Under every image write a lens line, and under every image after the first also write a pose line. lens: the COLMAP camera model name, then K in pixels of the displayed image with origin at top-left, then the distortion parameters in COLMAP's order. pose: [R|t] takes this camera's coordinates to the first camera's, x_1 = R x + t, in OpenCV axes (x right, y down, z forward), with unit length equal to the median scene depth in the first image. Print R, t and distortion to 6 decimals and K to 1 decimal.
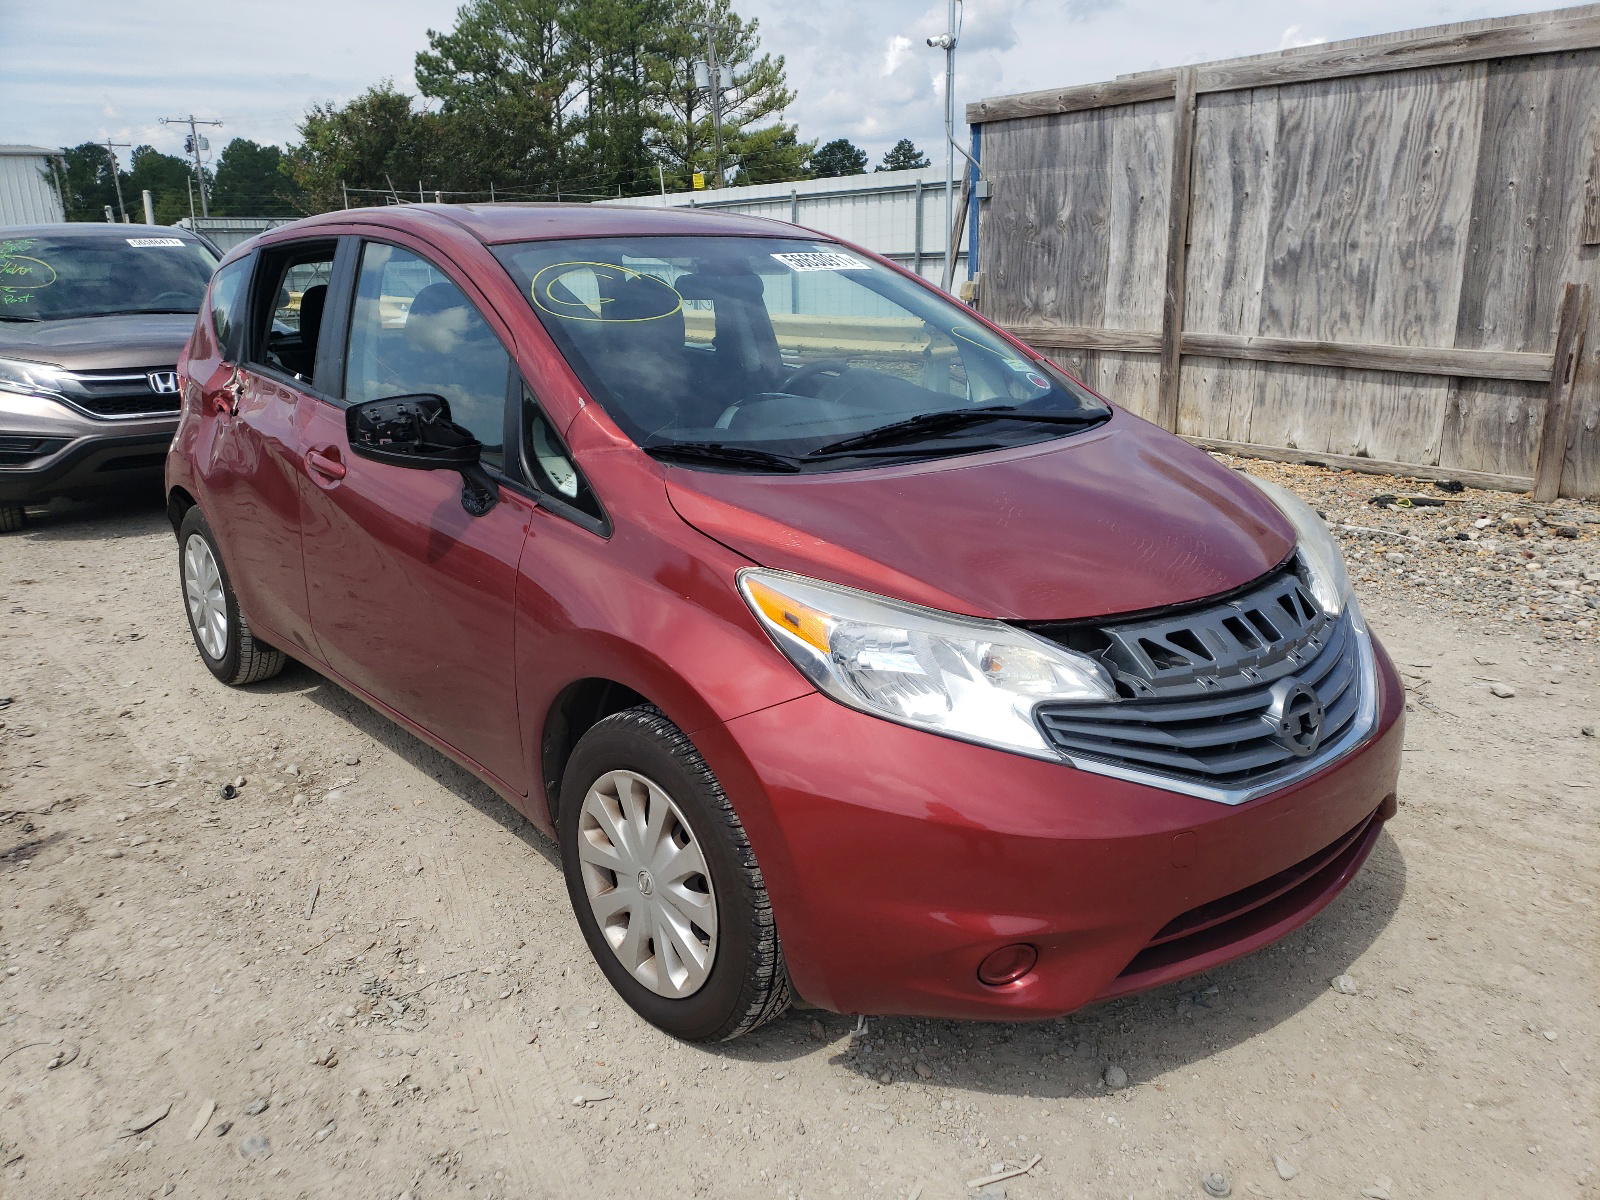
lens RADIAL K [[1231.8, 0, 805.3], [0, 1231.8, 610.8], [0, 0, 1]] dist [0.007983, -0.009488]
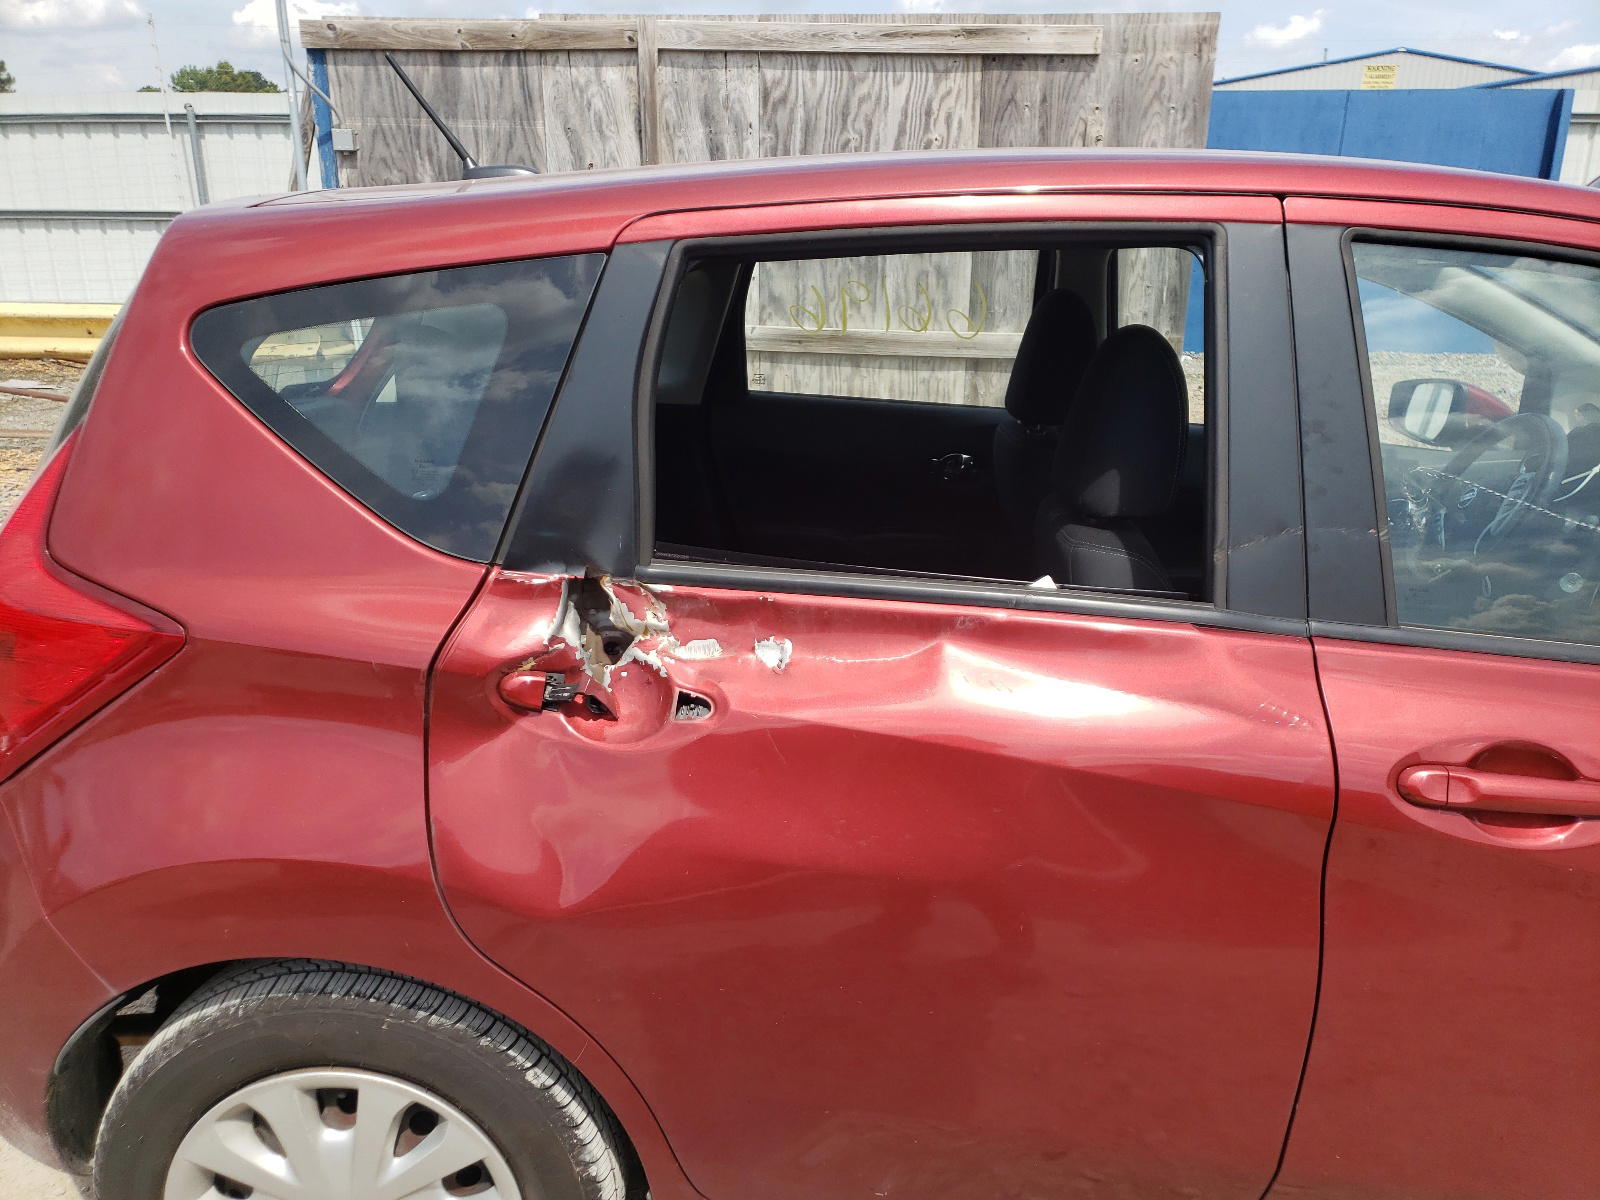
lens RADIAL K [[1231.8, 0, 797.2], [0, 1231.8, 595.4], [0, 0, 1]] dist [0.007983, -0.009488]
pose [[0.659598, -0.183250, 0.728938, -0.359810], [0.185747, 0.979484, 0.078157, -0.100847], [-0.728305, 0.083846, 0.680104, 0.407942]]
